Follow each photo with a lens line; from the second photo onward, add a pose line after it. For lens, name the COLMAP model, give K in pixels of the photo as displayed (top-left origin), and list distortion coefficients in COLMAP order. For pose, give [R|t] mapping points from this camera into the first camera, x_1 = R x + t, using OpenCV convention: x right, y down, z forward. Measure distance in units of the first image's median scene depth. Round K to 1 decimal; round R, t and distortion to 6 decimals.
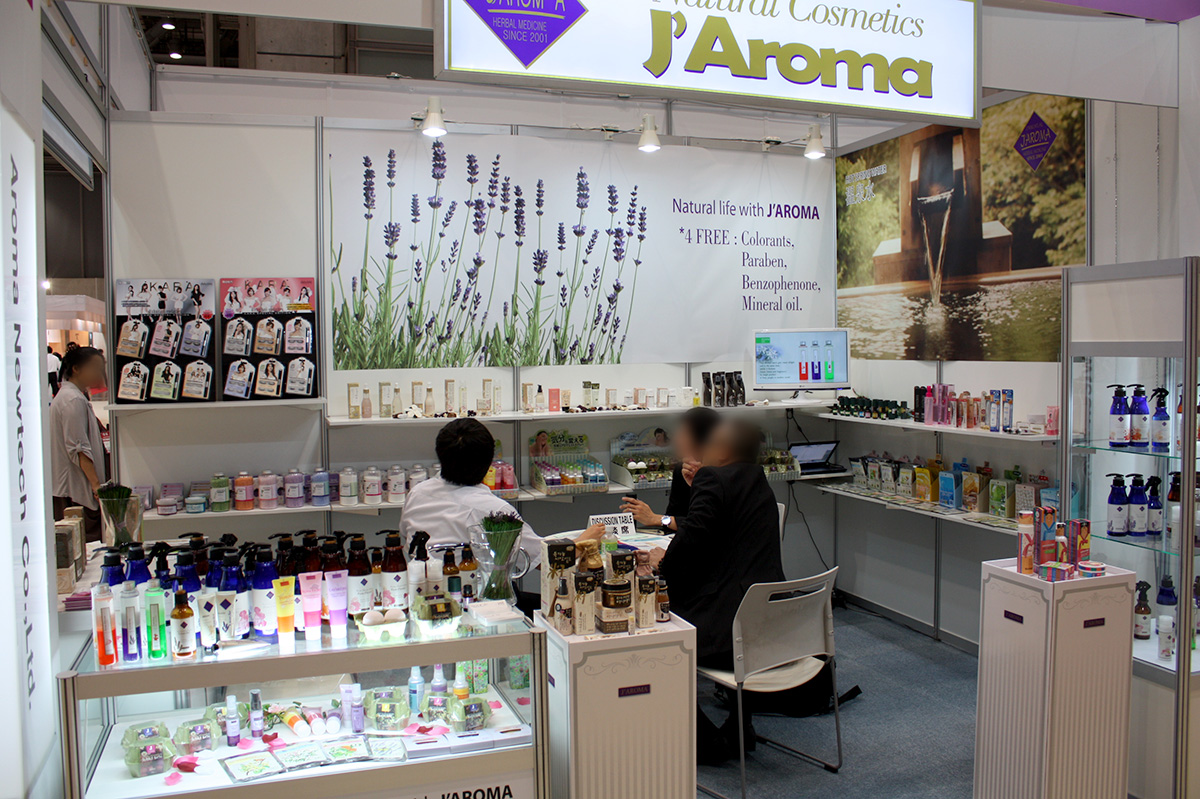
lens RADIAL K [[1009.5, 0, 599.3], [0, 1009.5, 397.0], [0, 0, 1]] dist [-0.167599, 0.155957]
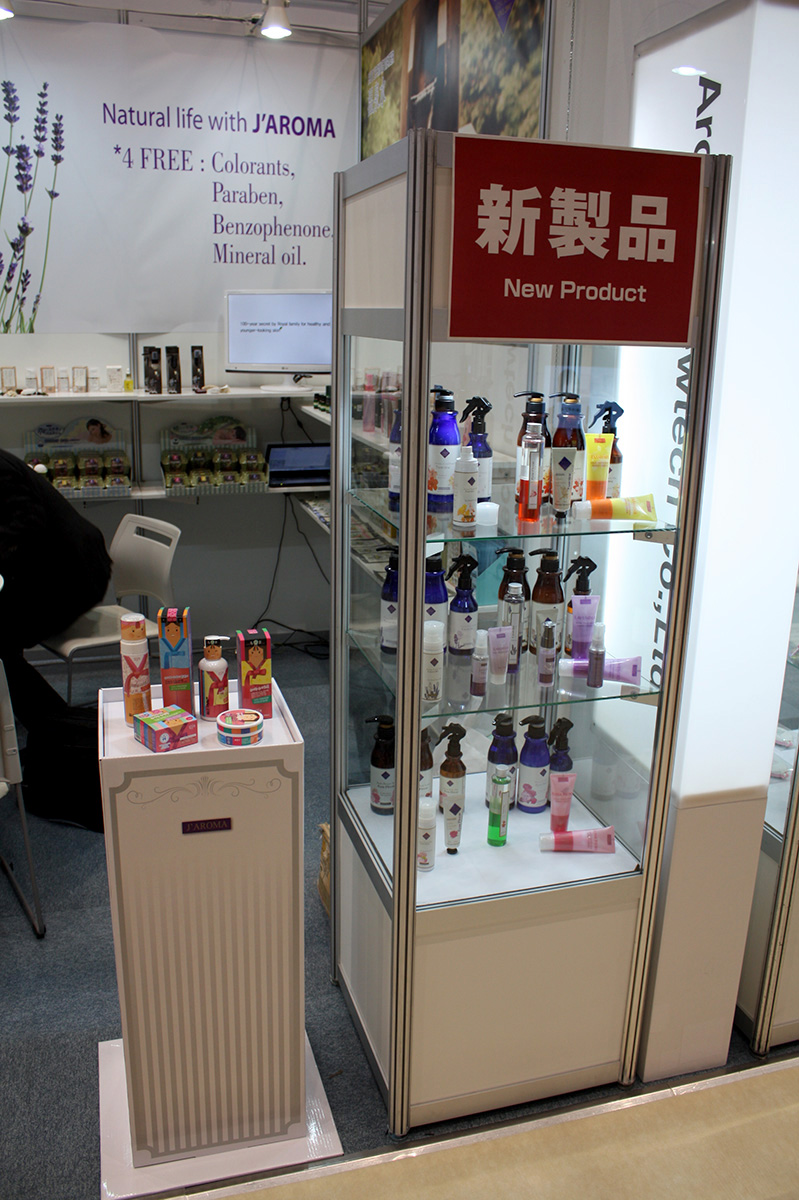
lens RADIAL K [[1006.3, 0, 392.0], [0, 1006.3, 602.0], [0, 0, 1]] dist [-0.171376, 0.157246]
pose [[0.997606, 0.049503, -0.048287, 0.382123], [-0.037152, 0.972593, 0.229526, -0.016936], [0.058326, -0.227182, 0.972104, 0.287576]]
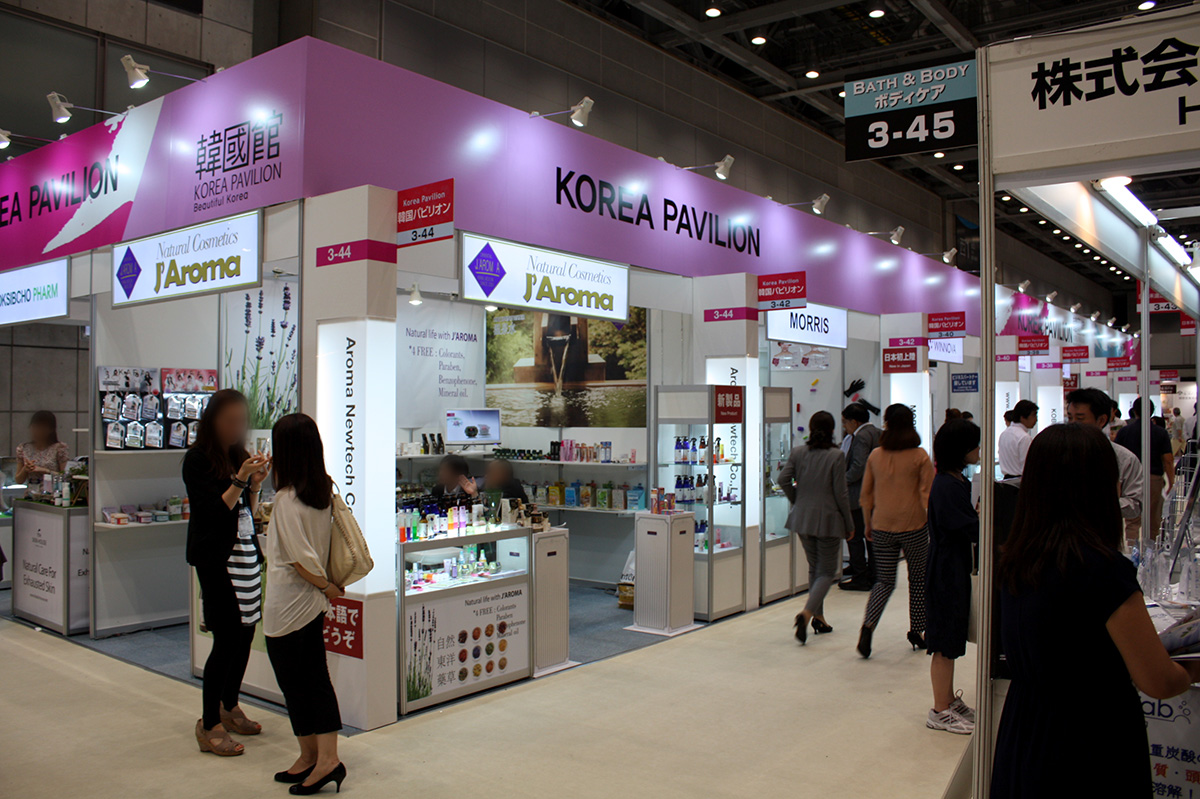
lens RADIAL K [[1006.3, 0, 596.3], [0, 1006.3, 394.6], [0, 0, 1]] dist [-0.171376, 0.157246]
pose [[0.839489, 0.024967, 0.542803, -0.631515], [0.015790, 0.997401, -0.070296, 0.036135], [-0.543148, 0.067583, 0.836913, -0.610219]]
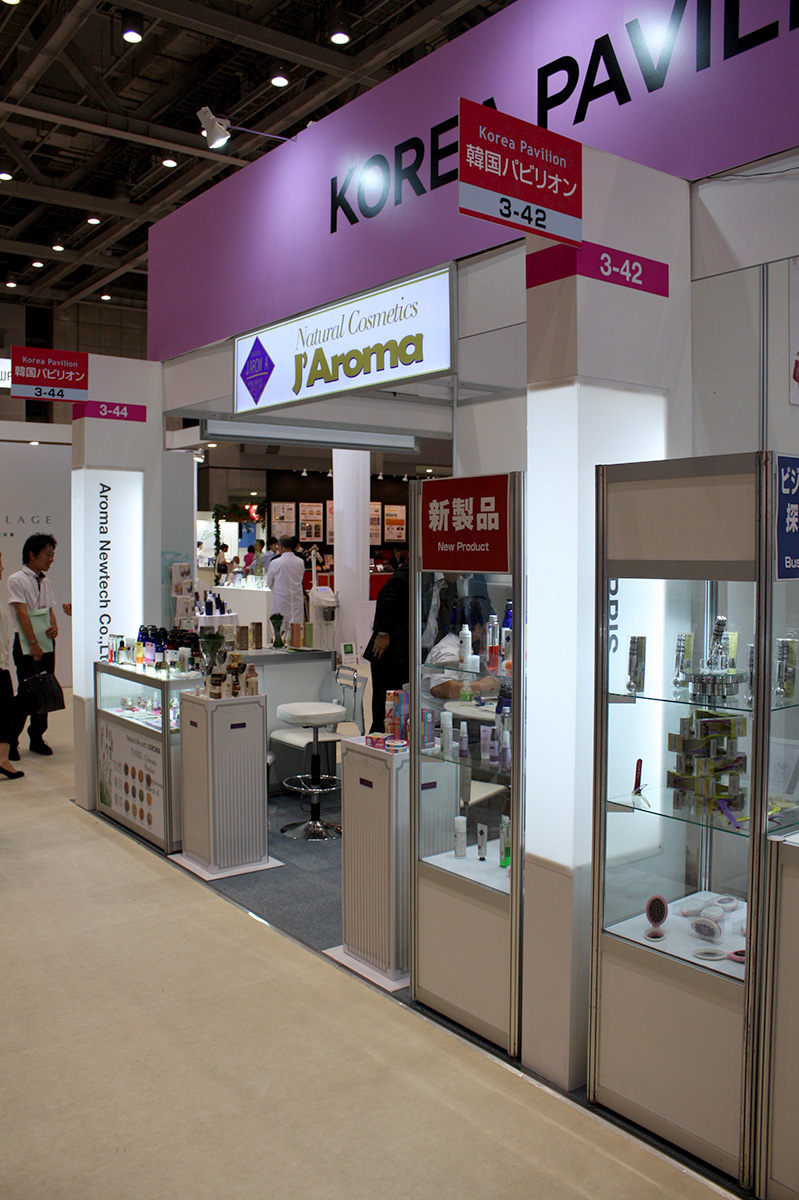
lens RADIAL K [[1006.3, 0, 392.0], [0, 1006.3, 602.0], [0, 0, 1]] dist [-0.171376, 0.157246]
pose [[0.297234, 0.067677, -0.952403, 1.030189], [-0.054144, 0.997074, 0.053953, -0.040637], [0.953268, 0.035531, 0.300029, 0.384671]]
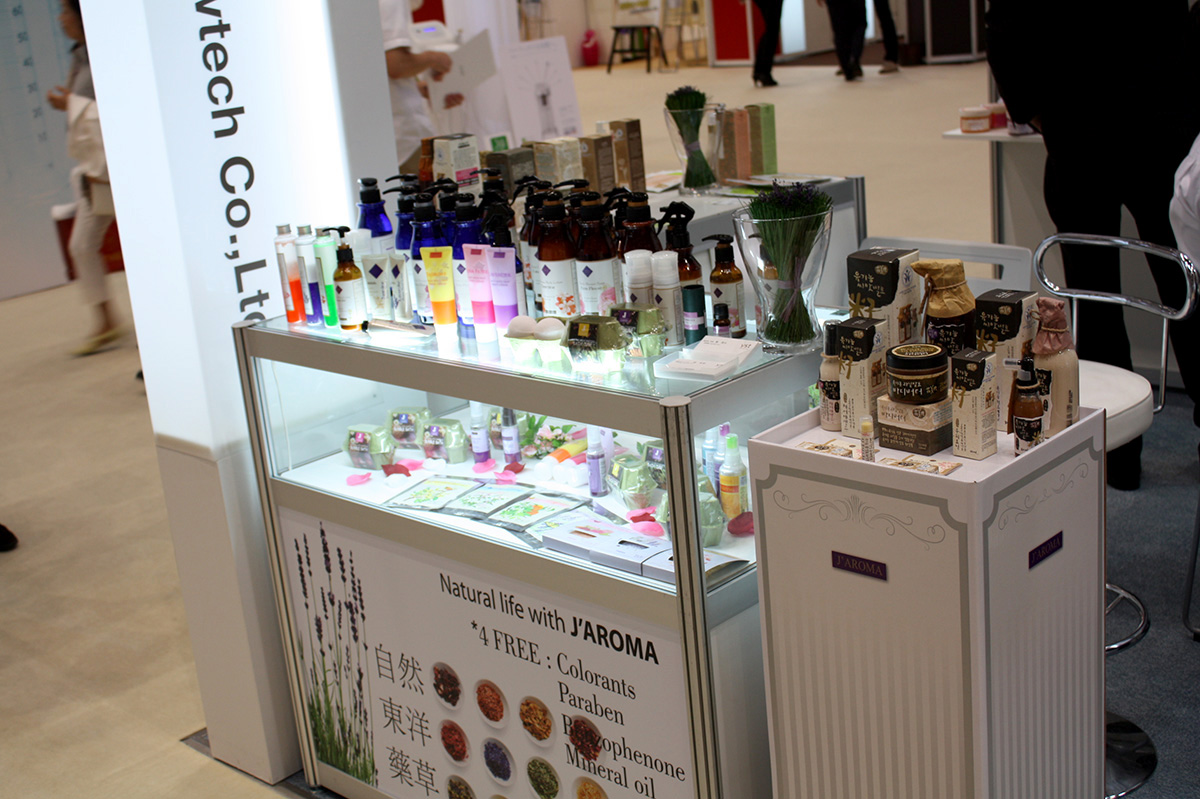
lens RADIAL K [[1578.1, 0, 597.1], [0, 1578.1, 389.2], [0, 0, 1]] dist [-0.071499, 0.079218]
pose [[0.451036, 0.222260, -0.864388, 0.324685], [0.044317, 0.961724, 0.270413, -0.007354], [0.891405, -0.160273, 0.423922, 0.277794]]
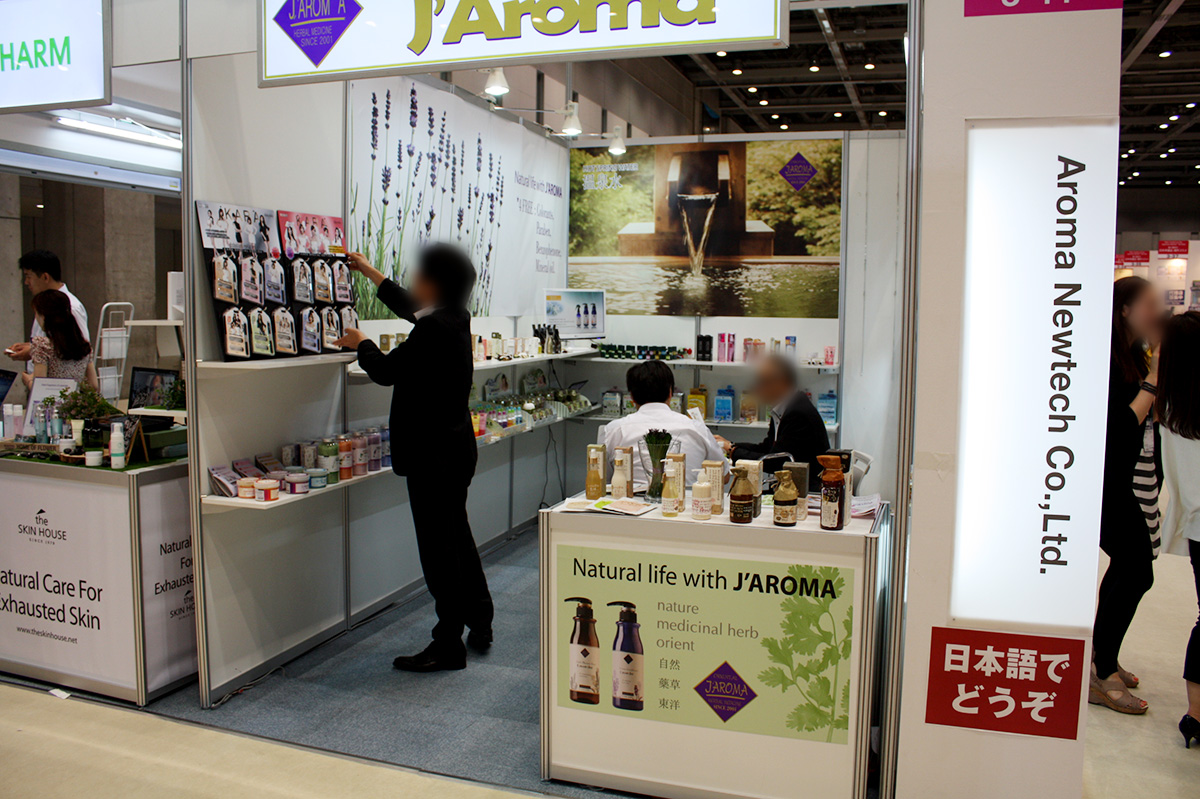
lens RADIAL K [[1006.3, 0, 596.3], [0, 1006.3, 394.6], [0, 0, 1]] dist [-0.171376, 0.157246]
pose [[0.616976, -0.050902, 0.785334, -0.874664], [0.019032, 0.998579, 0.049772, -0.000174], [-0.786752, -0.015761, 0.617068, 0.264860]]
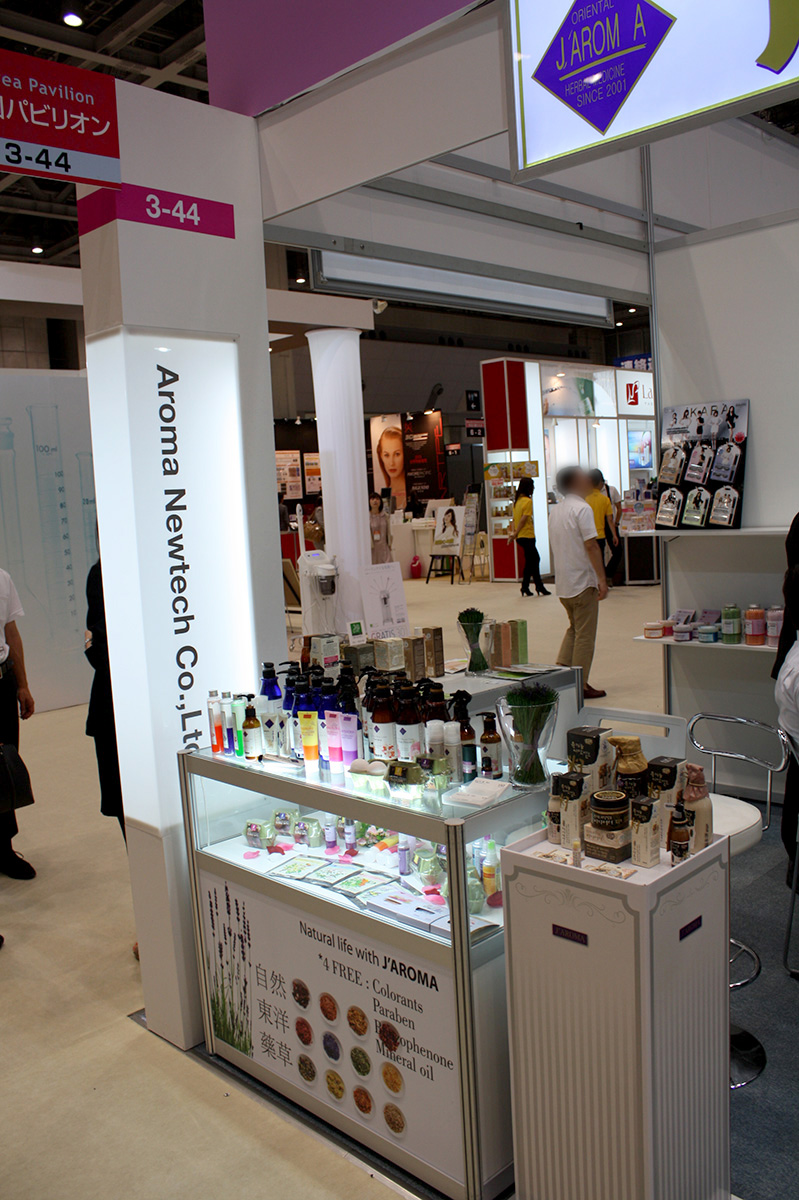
lens RADIAL K [[1006.3, 0, 392.0], [0, 1006.3, 602.0], [0, 0, 1]] dist [-0.171376, 0.157246]
pose [[0.423575, 0.083963, -0.901961, 0.325982], [0.010599, 0.995168, 0.097617, -0.021066], [0.905799, -0.050908, 0.420638, 0.281119]]
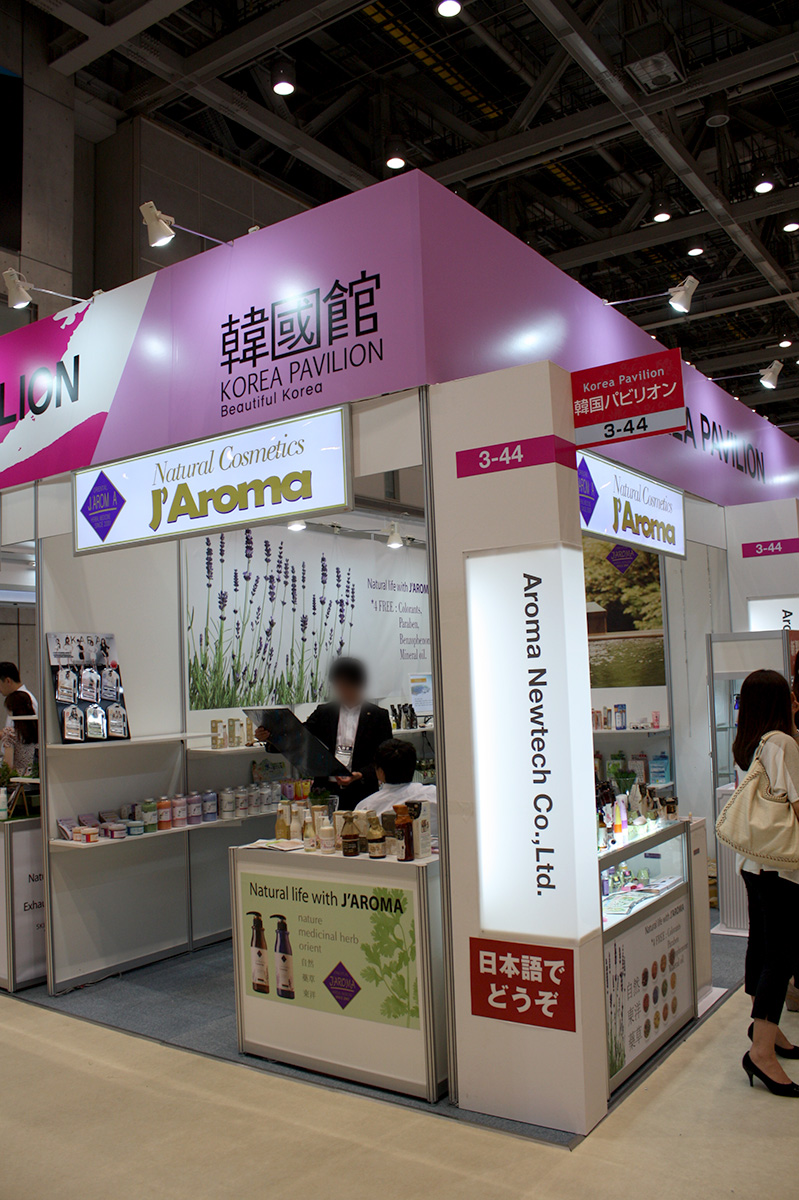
lens RADIAL K [[1006.3, 0, 392.0], [0, 1006.3, 602.0], [0, 0, 1]] dist [-0.171376, 0.157246]
pose [[0.815070, 0.025036, 0.578821, -0.794513], [0.056535, 0.990861, -0.122468, 0.005111], [-0.576597, 0.132544, 0.806206, -0.140649]]
